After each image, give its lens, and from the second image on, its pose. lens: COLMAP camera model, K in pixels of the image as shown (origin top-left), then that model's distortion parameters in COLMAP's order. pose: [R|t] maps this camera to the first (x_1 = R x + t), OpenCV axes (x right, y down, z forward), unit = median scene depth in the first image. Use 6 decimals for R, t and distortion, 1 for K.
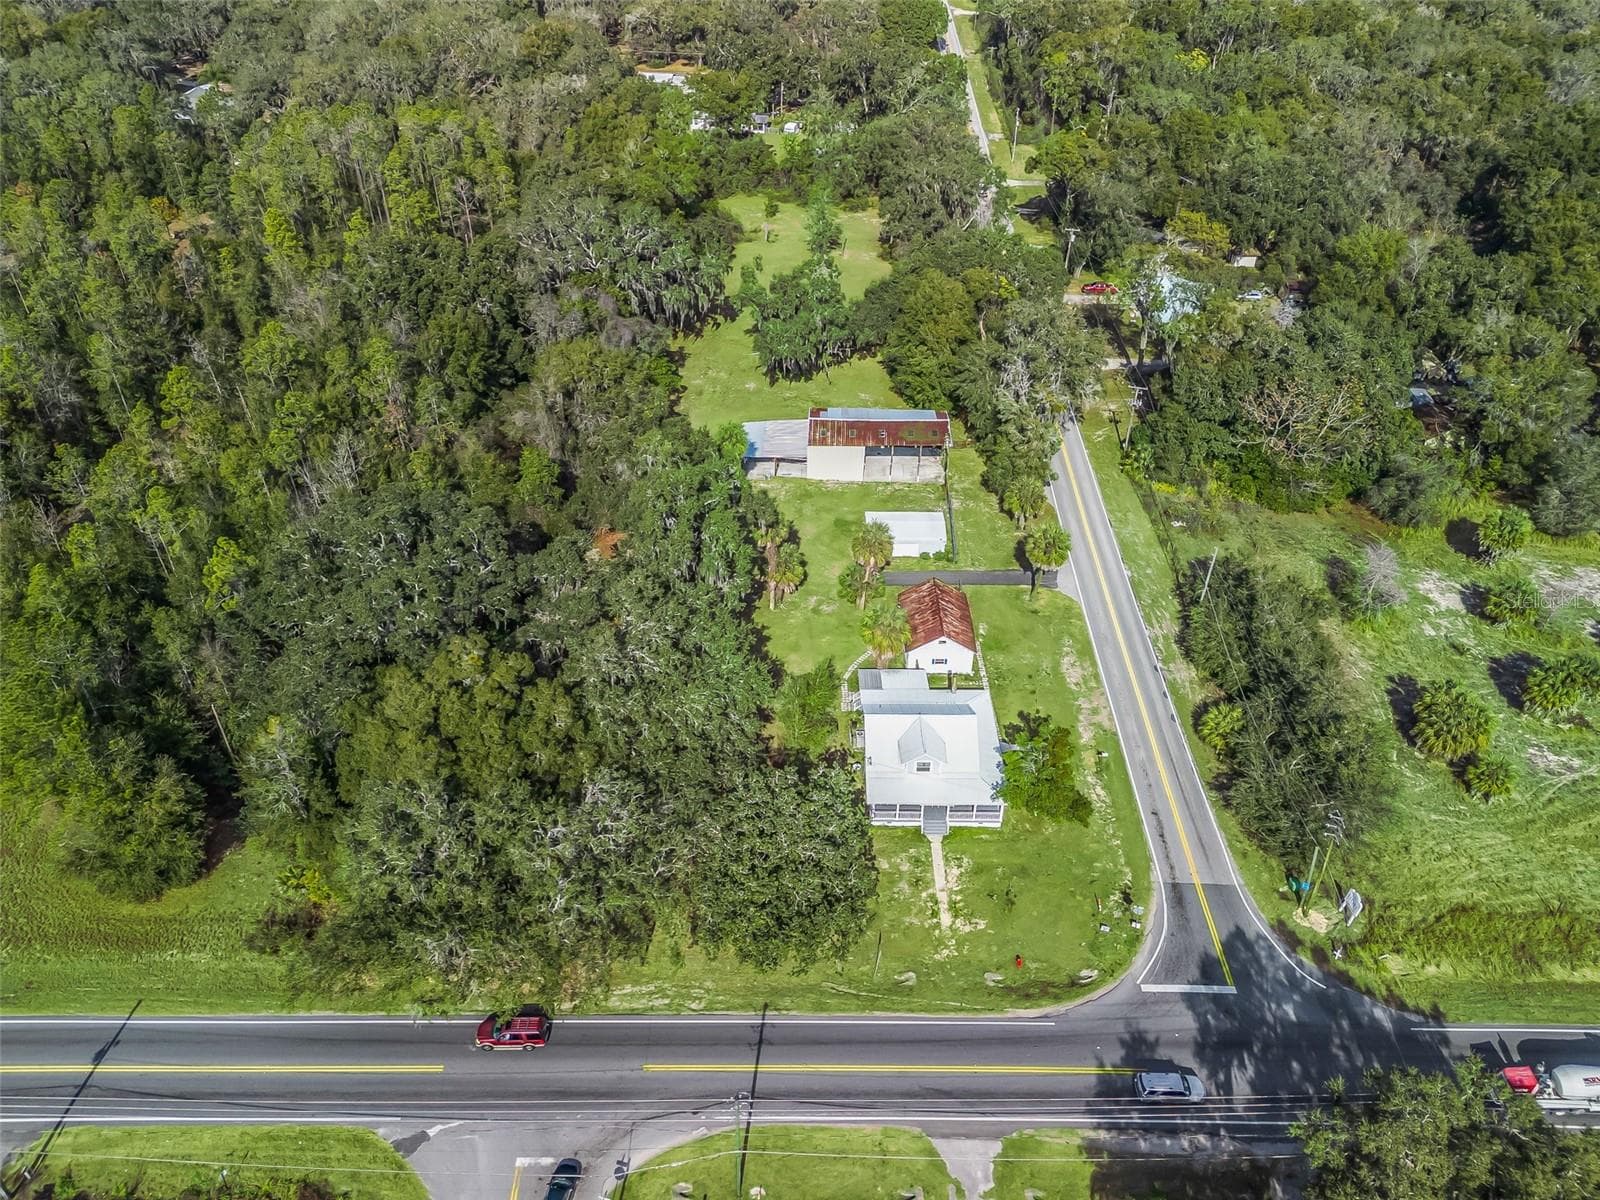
lens RADIAL K [[1197.3, 0, 800.0], [0, 1197.3, 600.0], [0, 0, 1]] dist [0.030563, 0.000260]
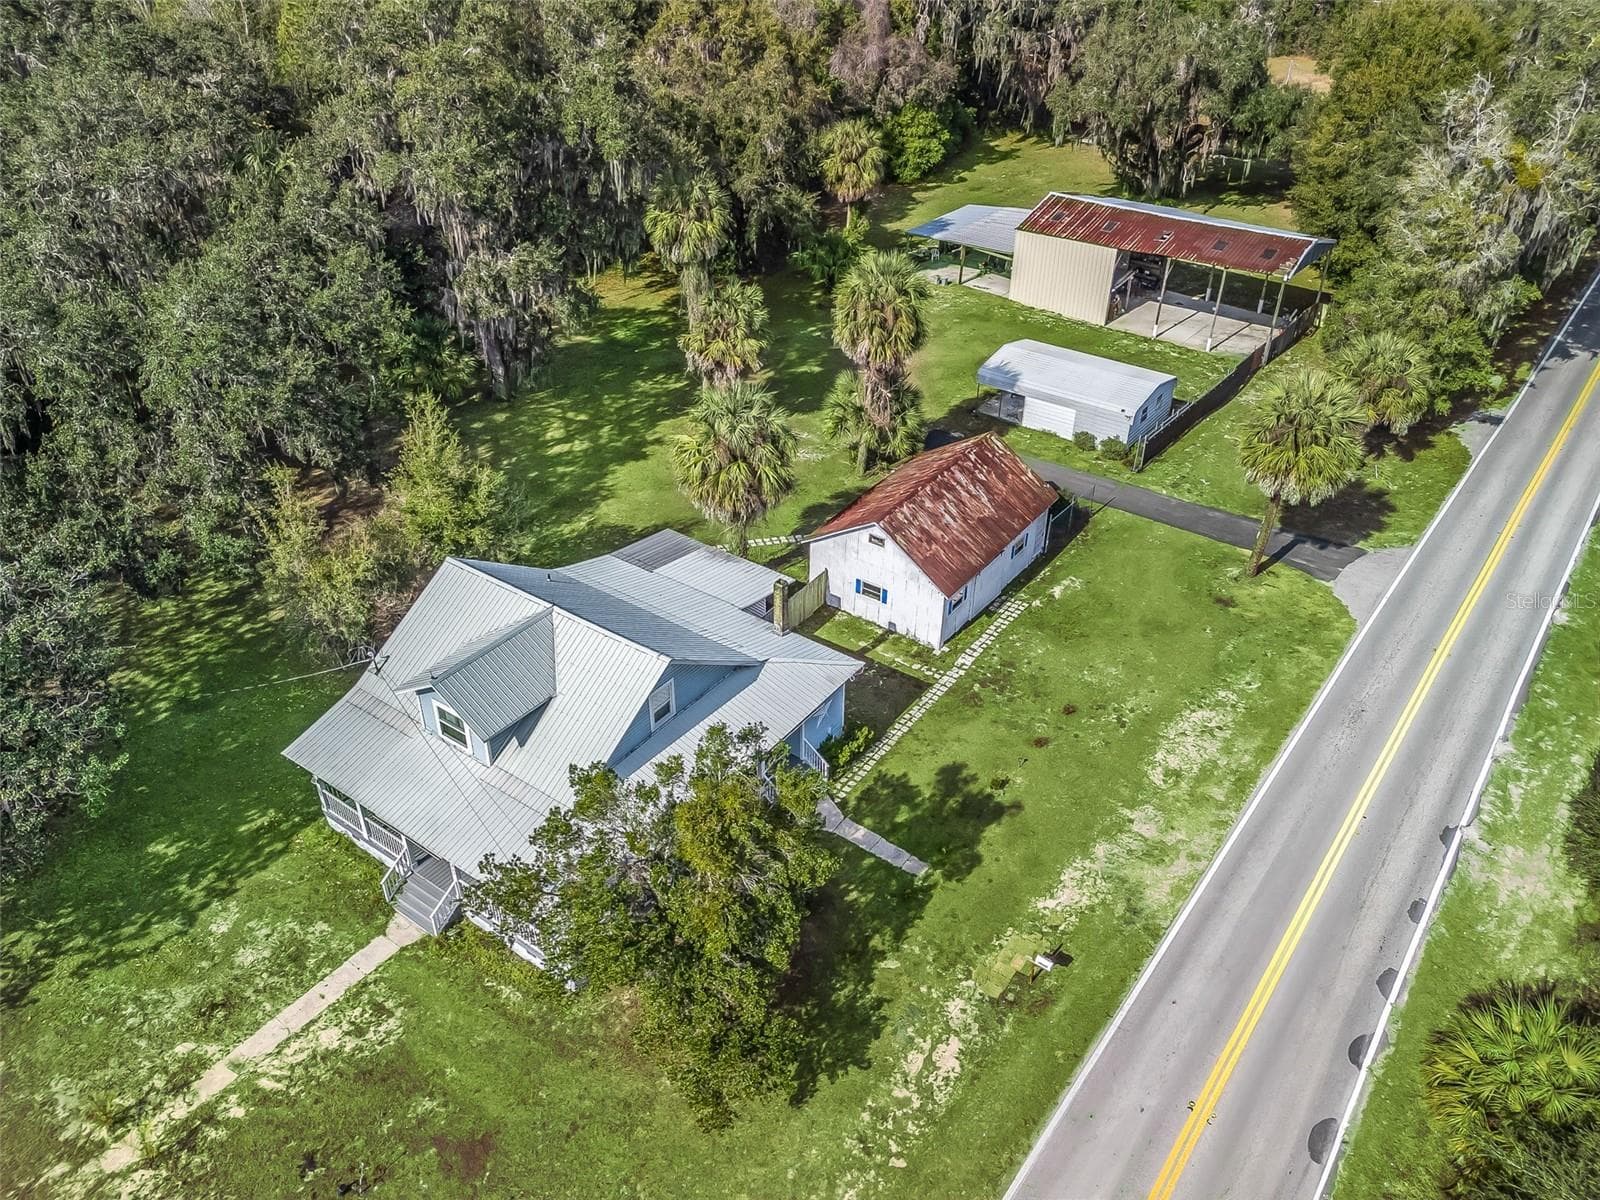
lens RADIAL K [[1197.3, 0, 800.0], [0, 1197.3, 600.0], [0, 0, 1]] dist [0.030563, 0.000260]
pose [[0.811991, 0.325147, -0.484717, 0.300201], [-0.350567, 0.935667, 0.040379, 0.046747], [0.466663, 0.137139, 0.873738, 0.636058]]
